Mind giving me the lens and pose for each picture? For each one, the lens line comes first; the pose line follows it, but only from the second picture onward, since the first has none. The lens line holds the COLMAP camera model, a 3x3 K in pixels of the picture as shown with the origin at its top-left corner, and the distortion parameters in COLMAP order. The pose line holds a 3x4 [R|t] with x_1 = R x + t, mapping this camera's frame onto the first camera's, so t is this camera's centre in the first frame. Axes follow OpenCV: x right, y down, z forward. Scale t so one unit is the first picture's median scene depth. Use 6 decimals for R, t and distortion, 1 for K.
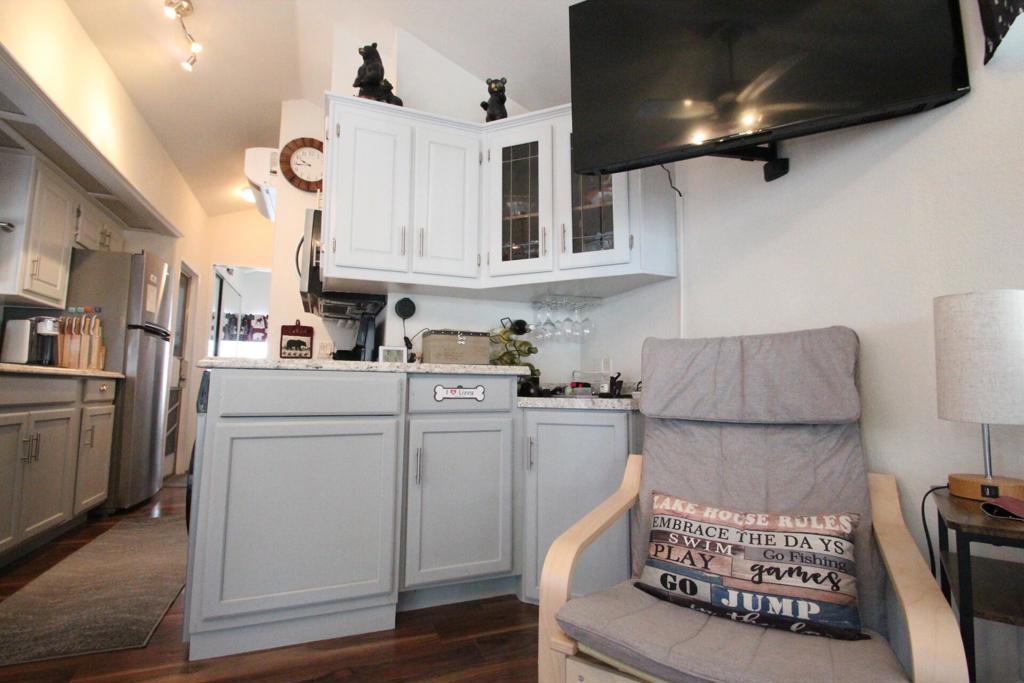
lens RADIAL K [[475.4, 0, 515.4], [0, 475.4, 337.6], [0, 0, 1]] dist [0.010080, -0.014514]
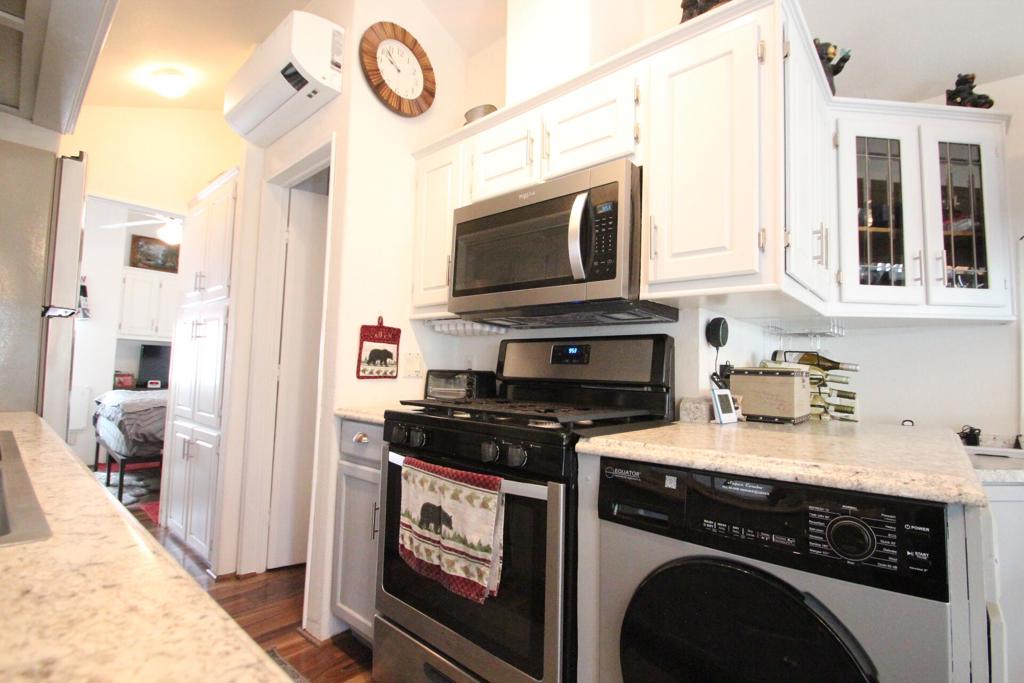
lens RADIAL K [[475.4, 0, 515.4], [0, 475.4, 337.6], [0, 0, 1]] dist [0.010080, -0.014514]
pose [[0.895044, 0.049312, 0.443243, -0.869532], [-0.066319, 0.997535, 0.022941, -0.054379], [-0.441019, -0.049929, 0.896108, 0.547177]]
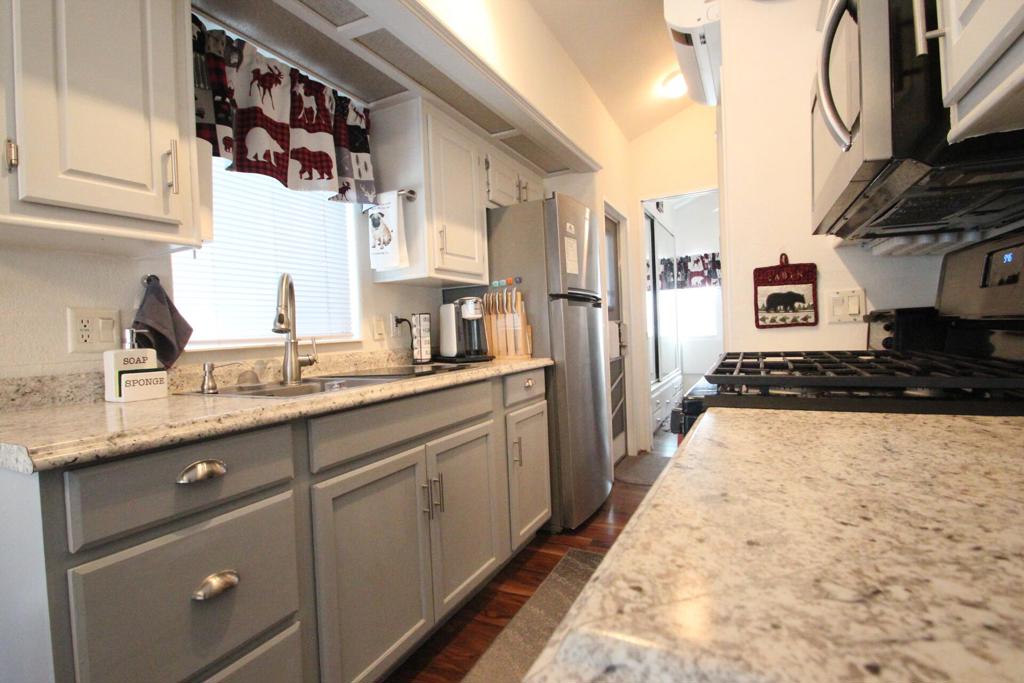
lens RADIAL K [[481.4, 0, 514.8], [0, 481.4, 339.6], [0, 0, 1]] dist [-0.001899, -0.000226]
pose [[0.659063, -0.021537, -0.751779, -0.385701], [0.127005, 0.988421, 0.083026, -0.038575], [0.741286, -0.150199, 0.654167, 0.631349]]
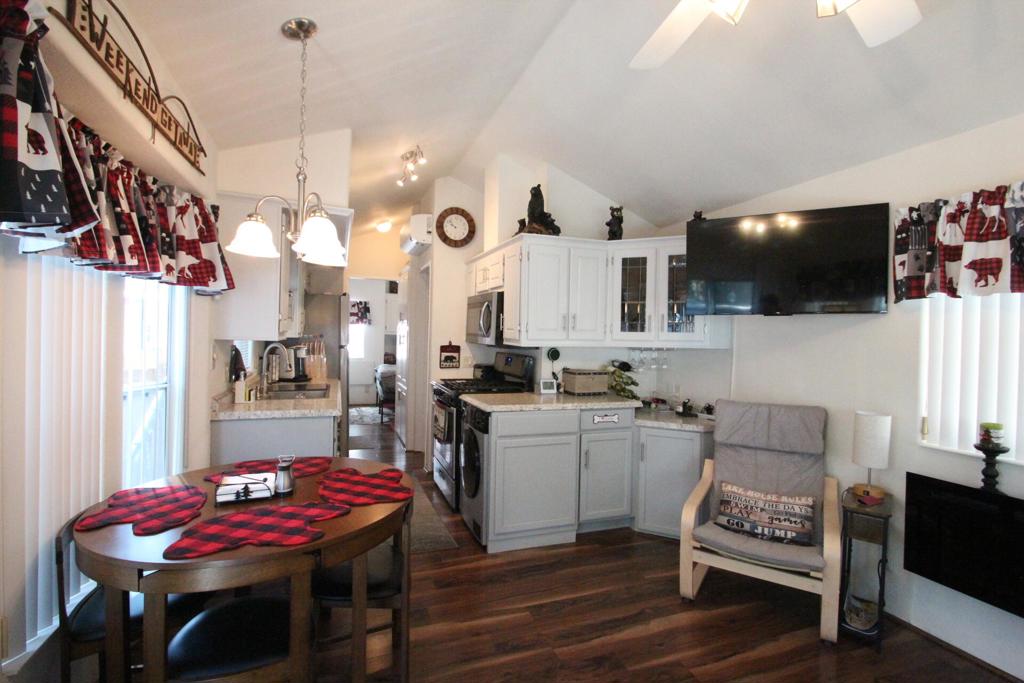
lens RADIAL K [[475.4, 0, 515.4], [0, 475.4, 337.6], [0, 0, 1]] dist [0.010080, -0.014514]
pose [[0.999619, 0.017494, -0.021339, -0.351327], [-0.015052, 0.993857, 0.109641, -0.312437], [0.023126, -0.109278, 0.993742, -0.620198]]
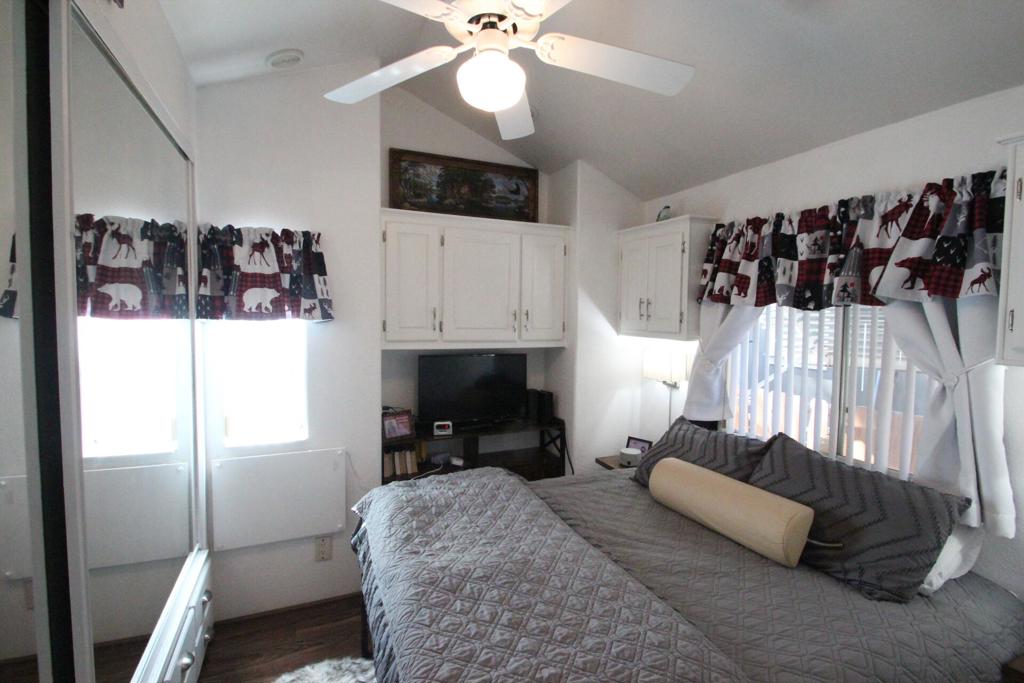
lens RADIAL K [[473.1, 0, 512.9], [0, 473.1, 339.4], [0, 0, 1]] dist [0.007004, -0.012617]
pose [[0.999421, 0.005943, 0.033494, -1.288093], [-0.011432, 0.986030, 0.166173, -0.099913], [-0.032039, -0.166460, 0.985528, 2.292148]]
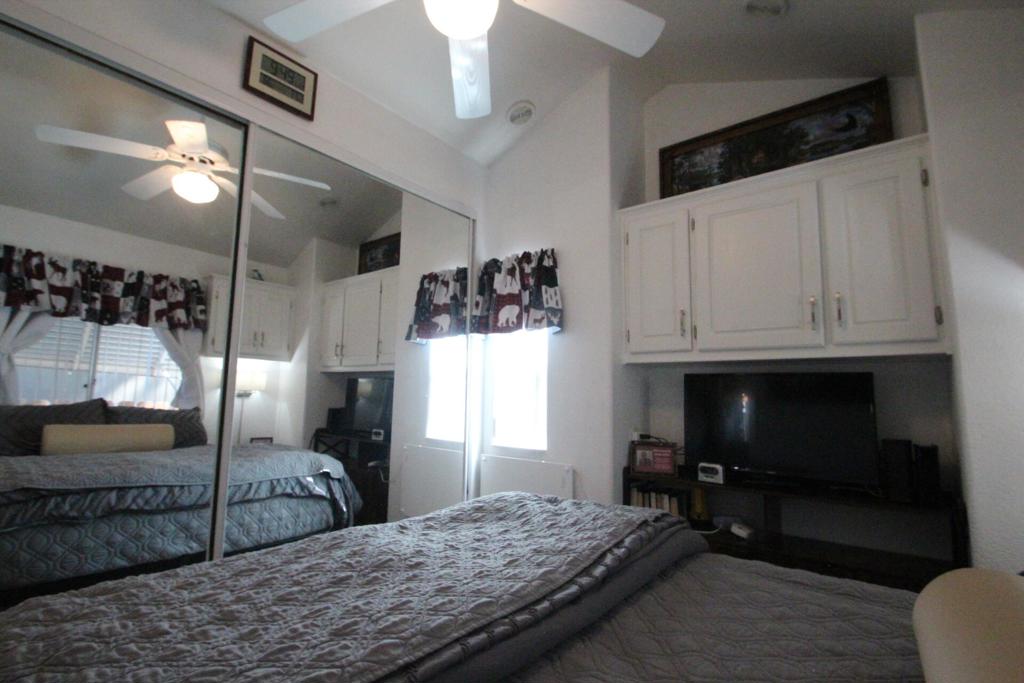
lens RADIAL K [[481.4, 0, 514.8], [0, 481.4, 339.6], [0, 0, 1]] dist [-0.001899, -0.000226]
pose [[0.490678, -0.105494, -0.864931, -0.766898], [0.078010, 0.993976, -0.076978, 0.141858], [0.867842, -0.029702, 0.495952, 2.741577]]
